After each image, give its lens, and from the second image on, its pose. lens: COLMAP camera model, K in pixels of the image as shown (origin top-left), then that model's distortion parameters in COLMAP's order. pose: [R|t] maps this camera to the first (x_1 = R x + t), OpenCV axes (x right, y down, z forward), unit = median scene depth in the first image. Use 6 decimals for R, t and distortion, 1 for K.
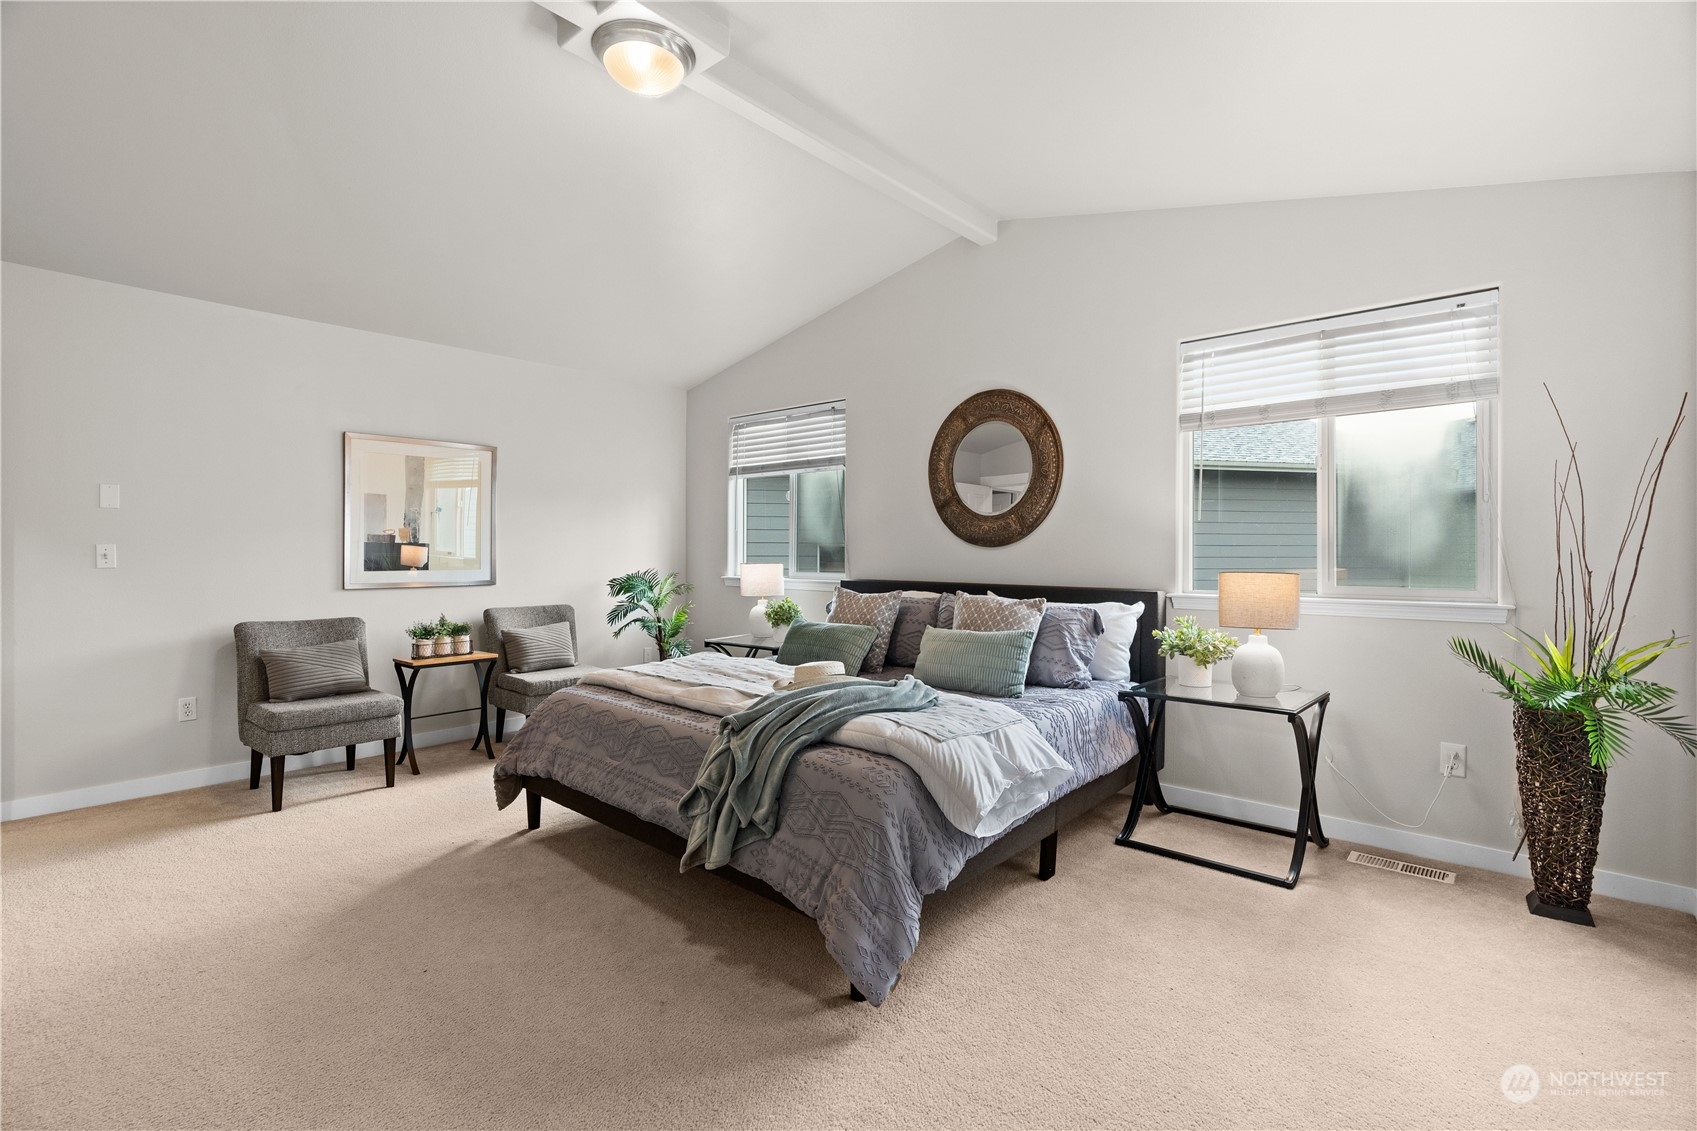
lens RADIAL K [[777.0, 0, 848.5], [0, 777.0, 565.5], [0, 0, 1]] dist [-0.002949, -0.000033]
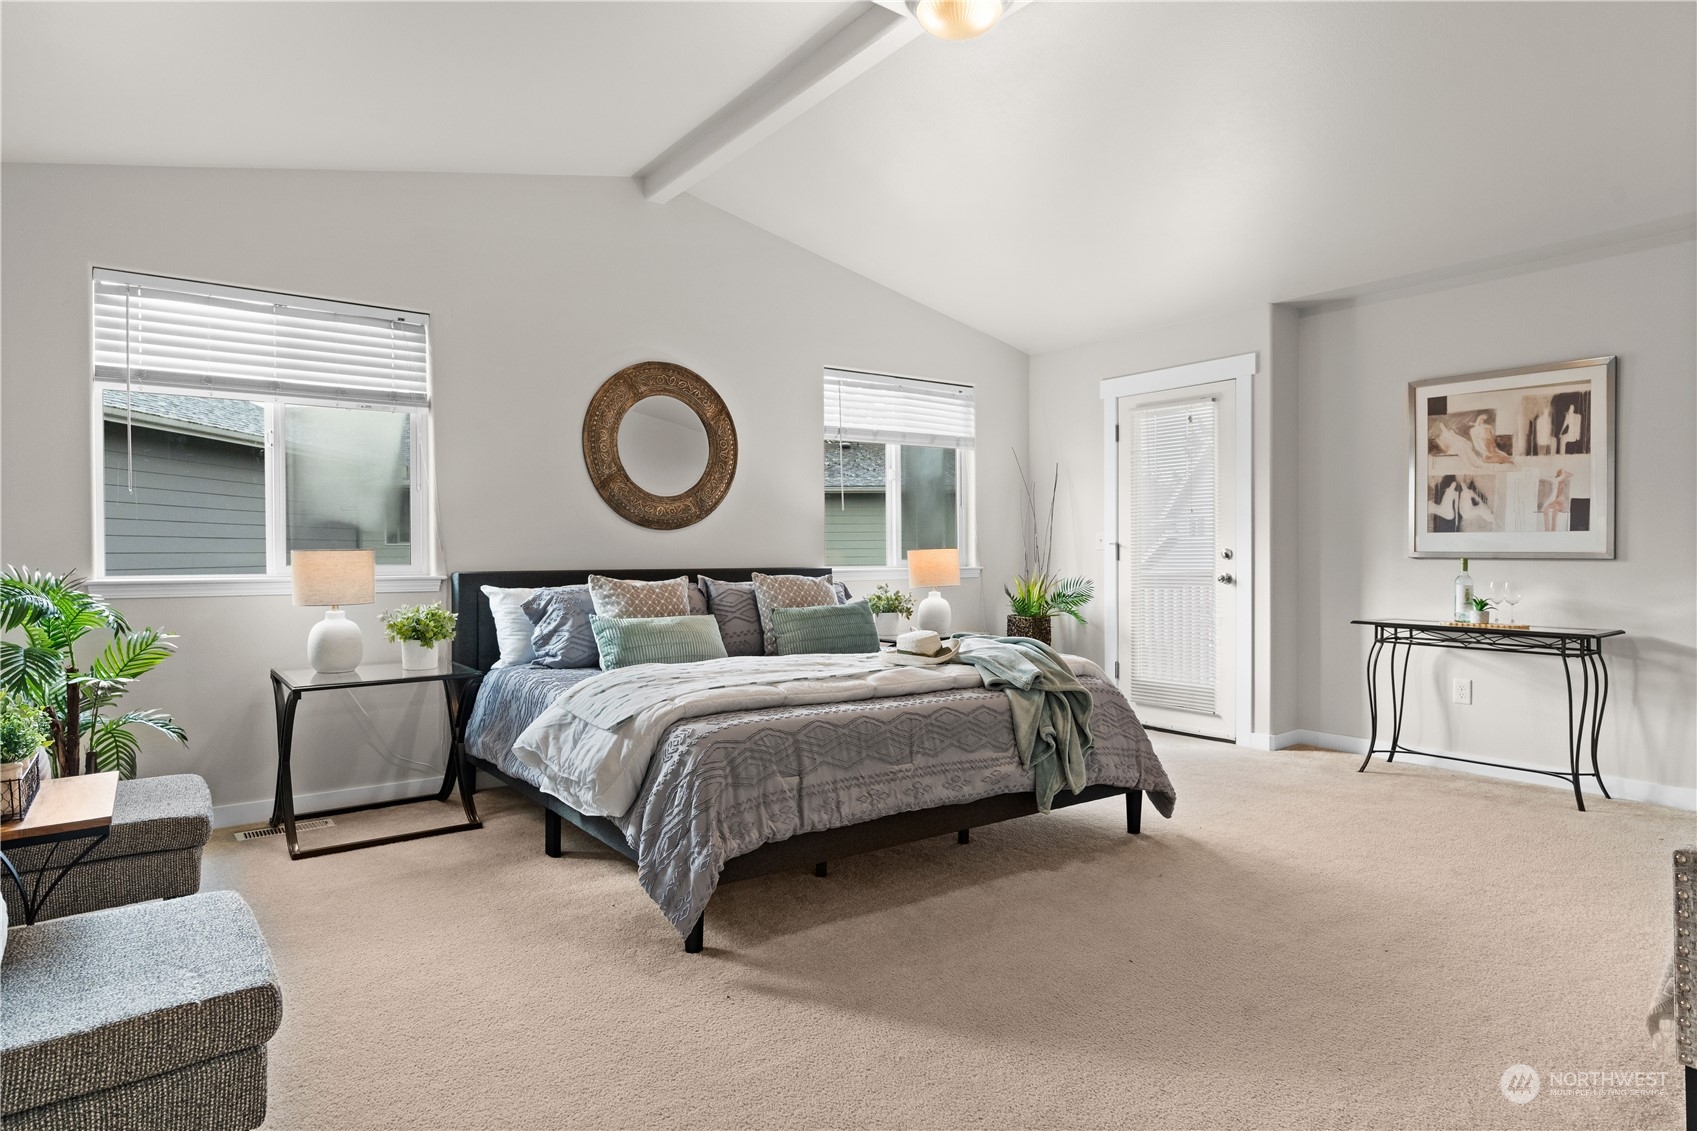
lens RADIAL K [[943.5, 0, 848.5], [0, 943.5, 565.5], [0, 0, 1]] dist [0.001911, -0.000063]
pose [[0.220049, -0.023023, 0.975217, -0.879191], [0.017230, 0.999657, 0.019712, 0.000006], [-0.975337, 0.012465, 0.220370, 0.534102]]
